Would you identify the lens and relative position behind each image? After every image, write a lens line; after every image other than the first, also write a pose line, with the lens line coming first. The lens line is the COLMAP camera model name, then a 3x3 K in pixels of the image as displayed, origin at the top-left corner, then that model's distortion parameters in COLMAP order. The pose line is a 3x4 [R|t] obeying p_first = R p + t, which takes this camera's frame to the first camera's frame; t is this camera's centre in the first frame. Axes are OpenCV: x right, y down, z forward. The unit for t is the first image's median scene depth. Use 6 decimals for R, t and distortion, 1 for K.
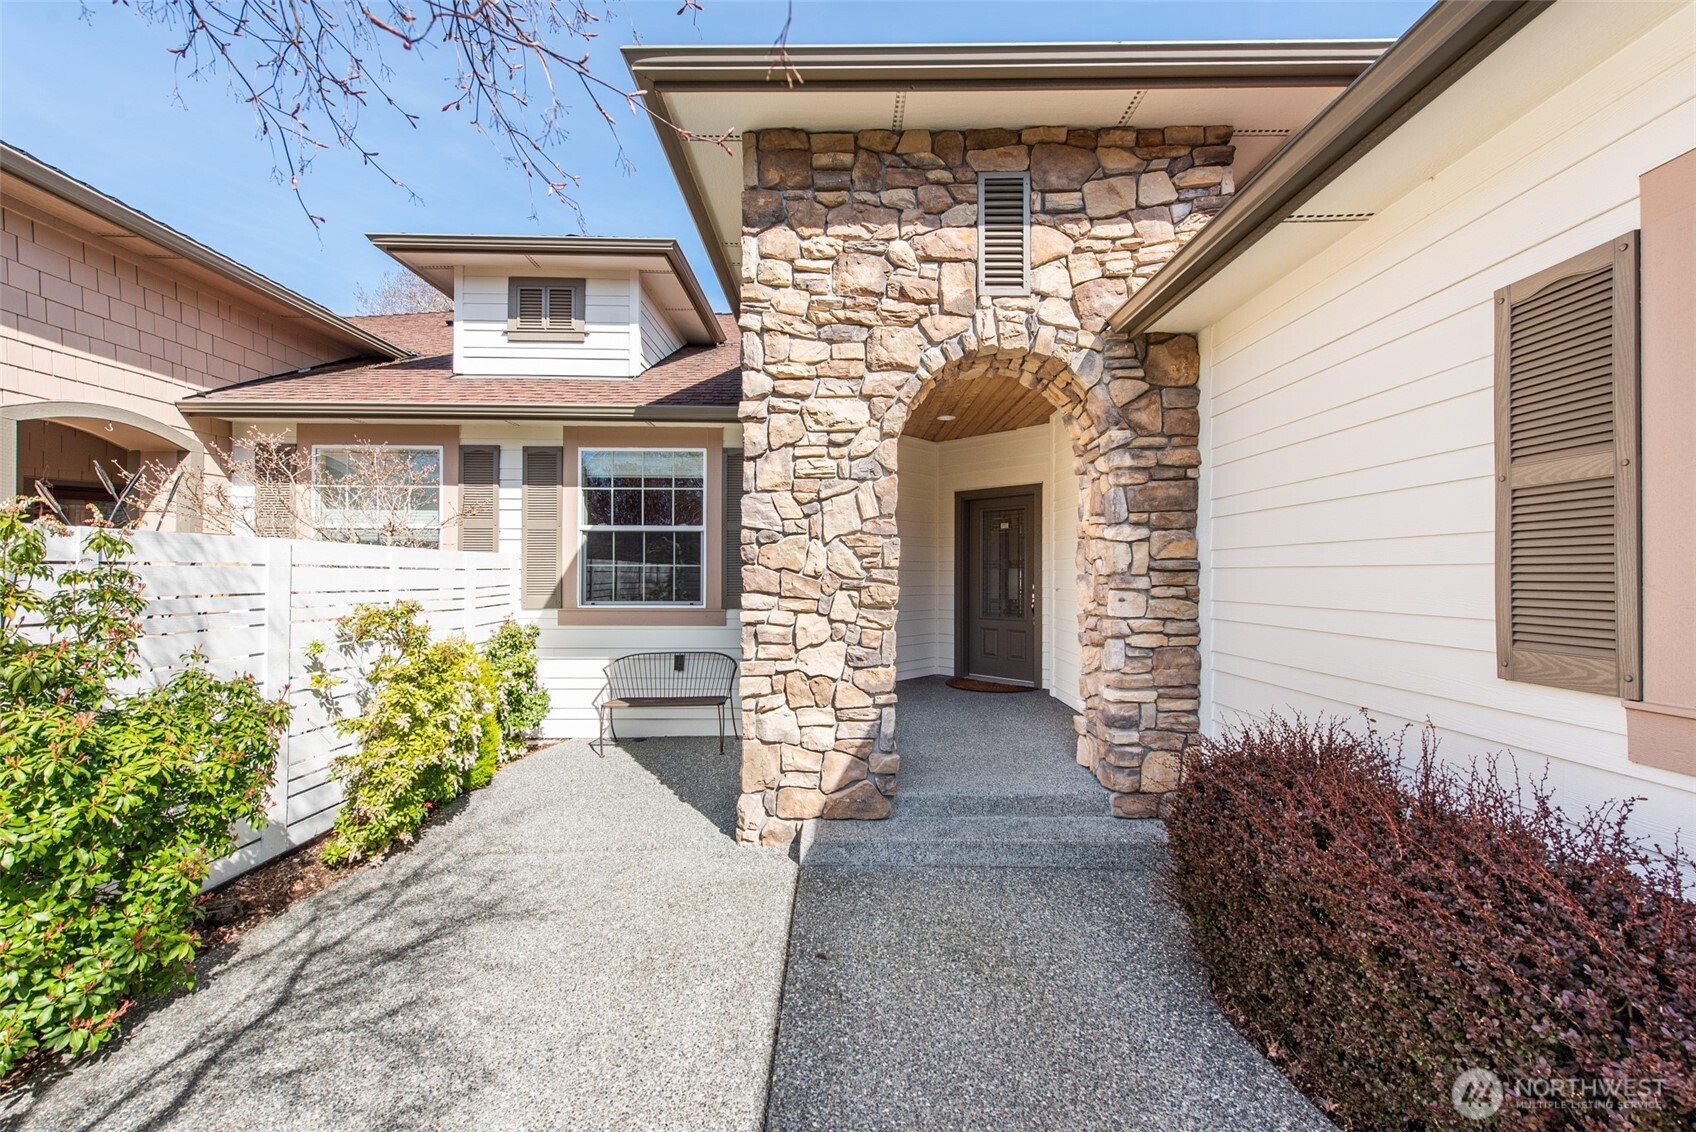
lens RADIAL K [[666.6, 0, 848.0], [0, 666.6, 566.0], [0, 0, 1]] dist [0.001550, -0.000330]
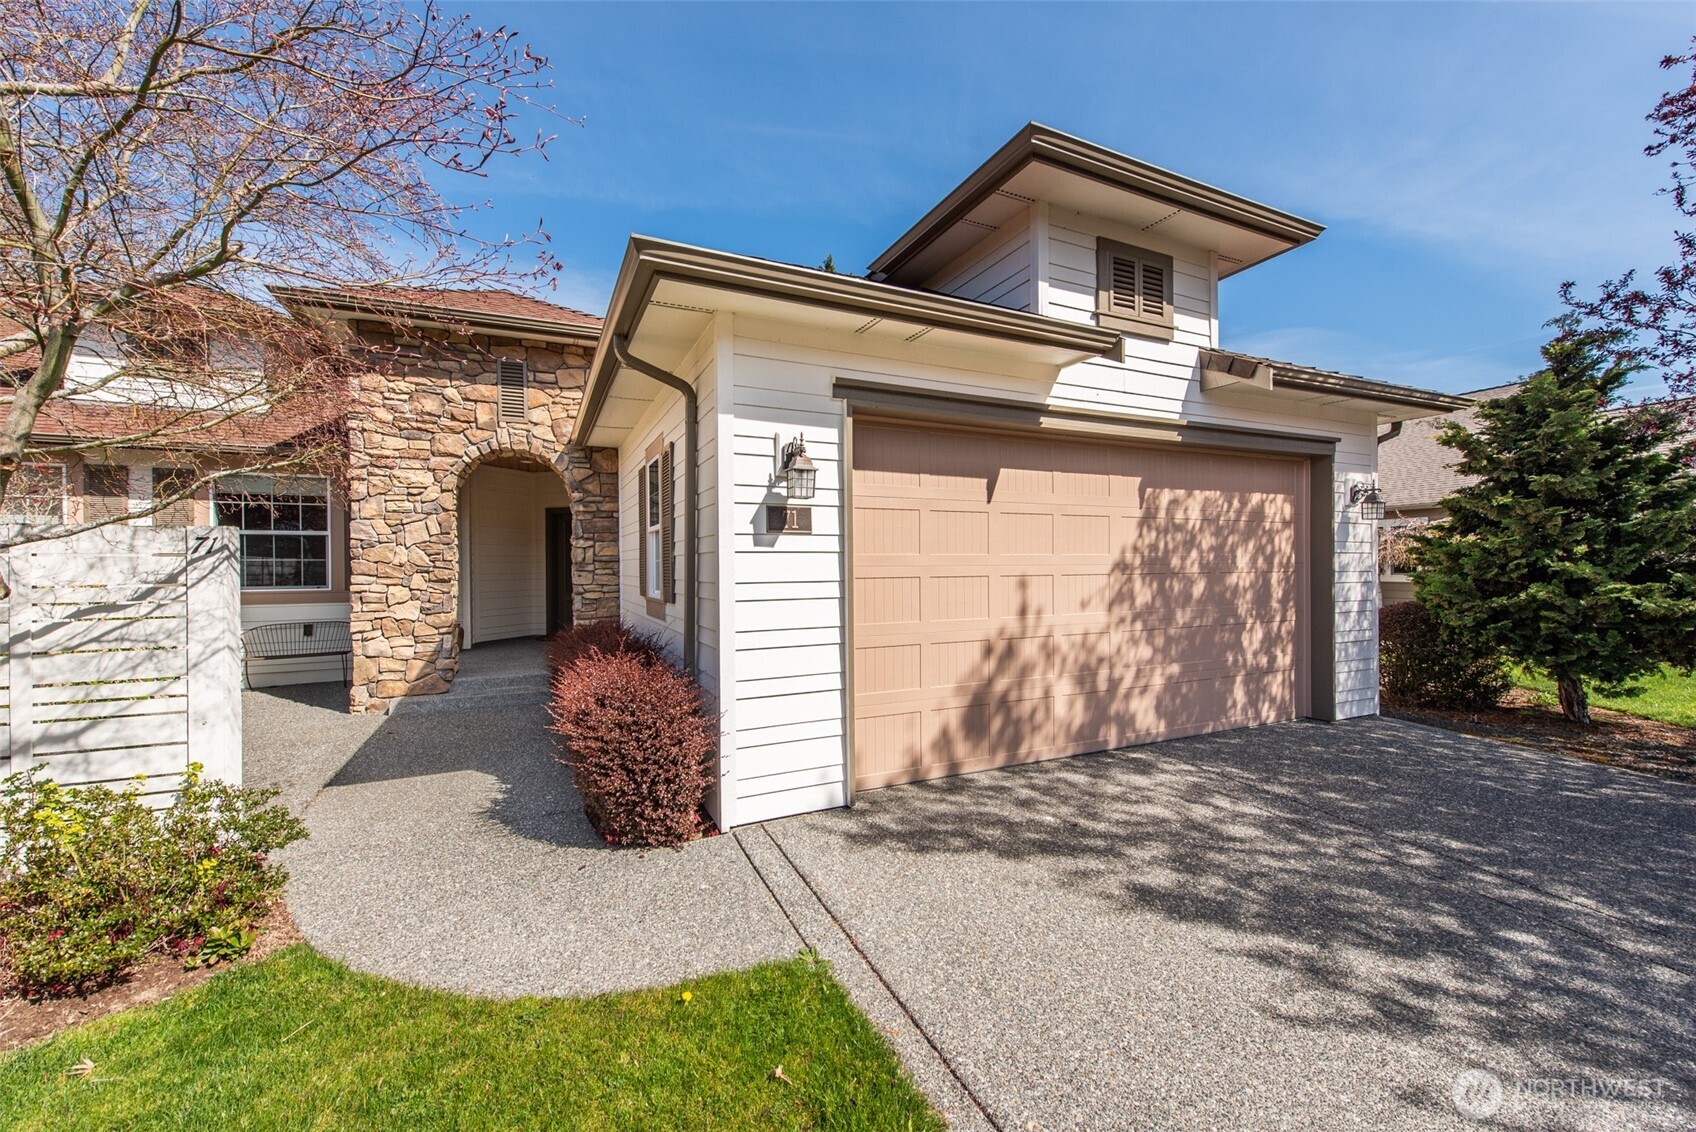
lens RADIAL K [[650.3, 0, 834.1], [0, 650.3, 567.3], [0, 0, 1]] dist [0.017177, -0.000378]
pose [[0.909655, -0.008773, 0.415272, 0.290425], [0.002658, 0.999879, 0.015300, -0.004222], [-0.415357, -0.012813, 0.909568, -1.151052]]
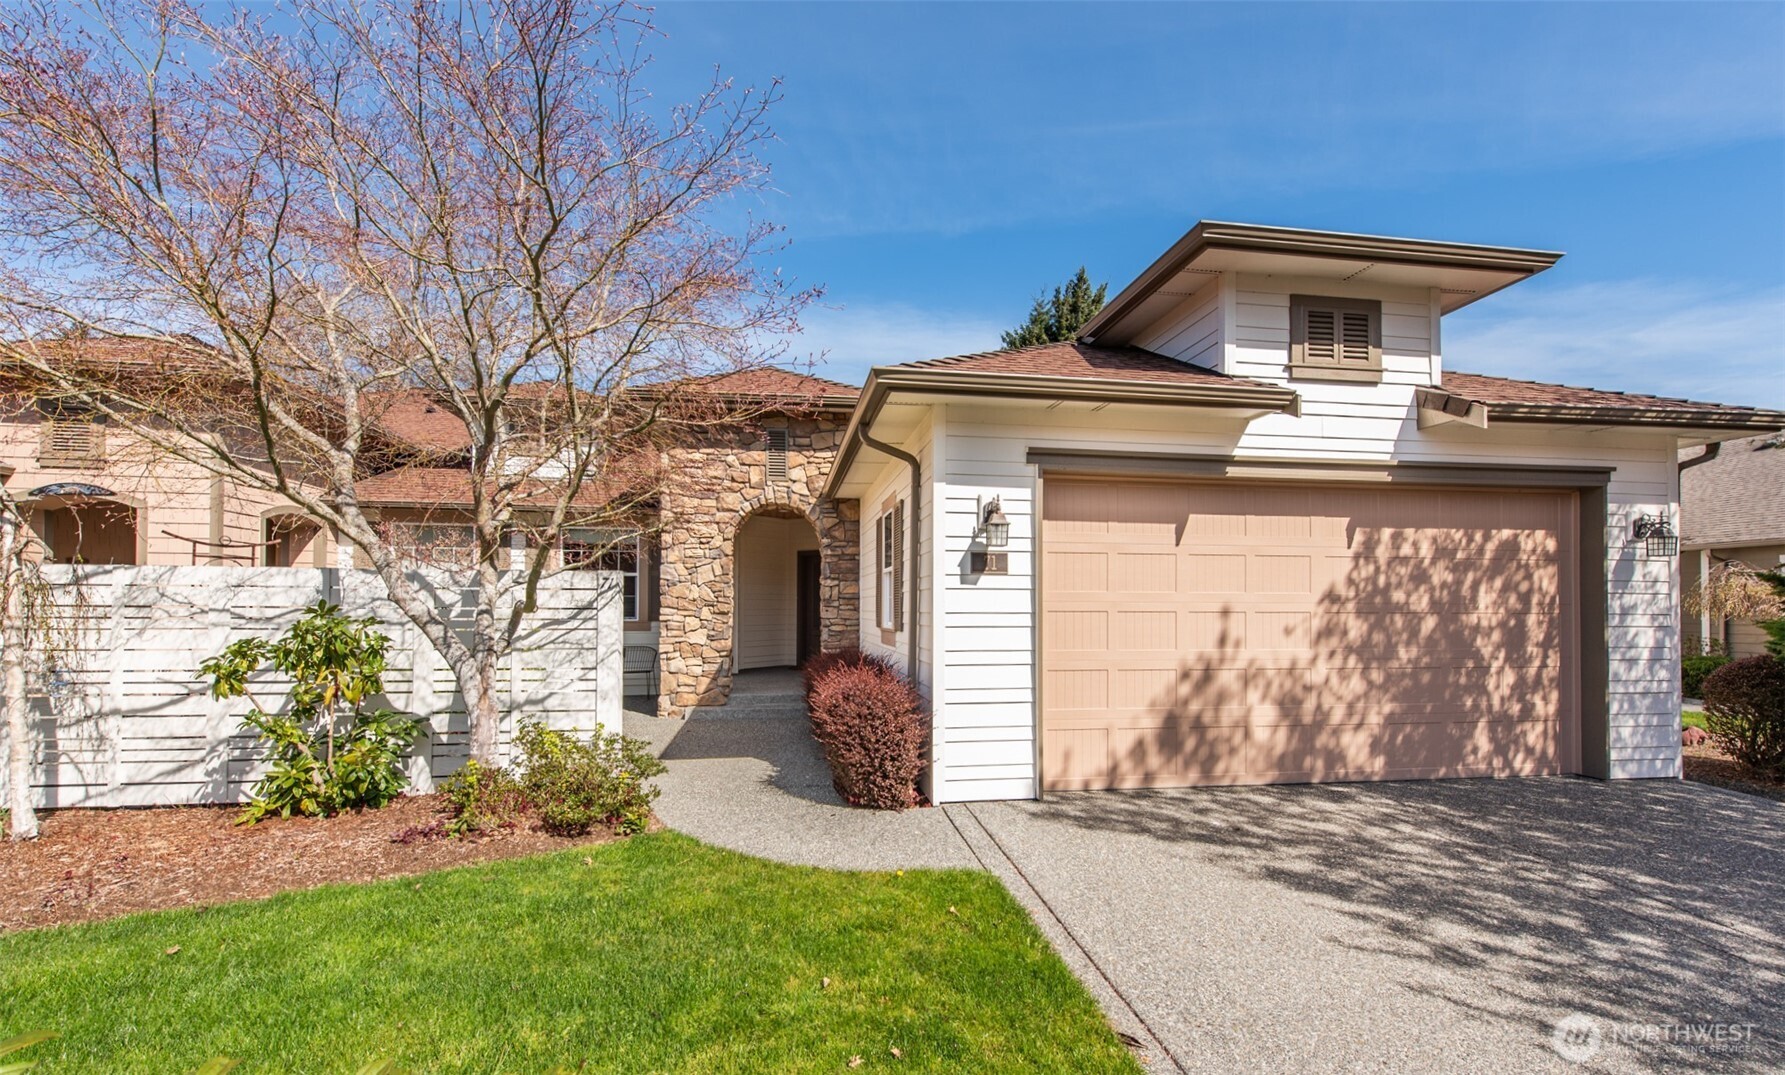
lens RADIAL K [[721.4, 0, 893.3], [0, 721.4, 599.2], [0, 0, 1]] dist [0.000023, -0.000127]
pose [[0.987754, 0.003206, 0.155985, 0.243374], [-0.003316, 0.999994, 0.000449, 0.007969], [-0.155983, -0.000961, 0.987759, -1.566334]]
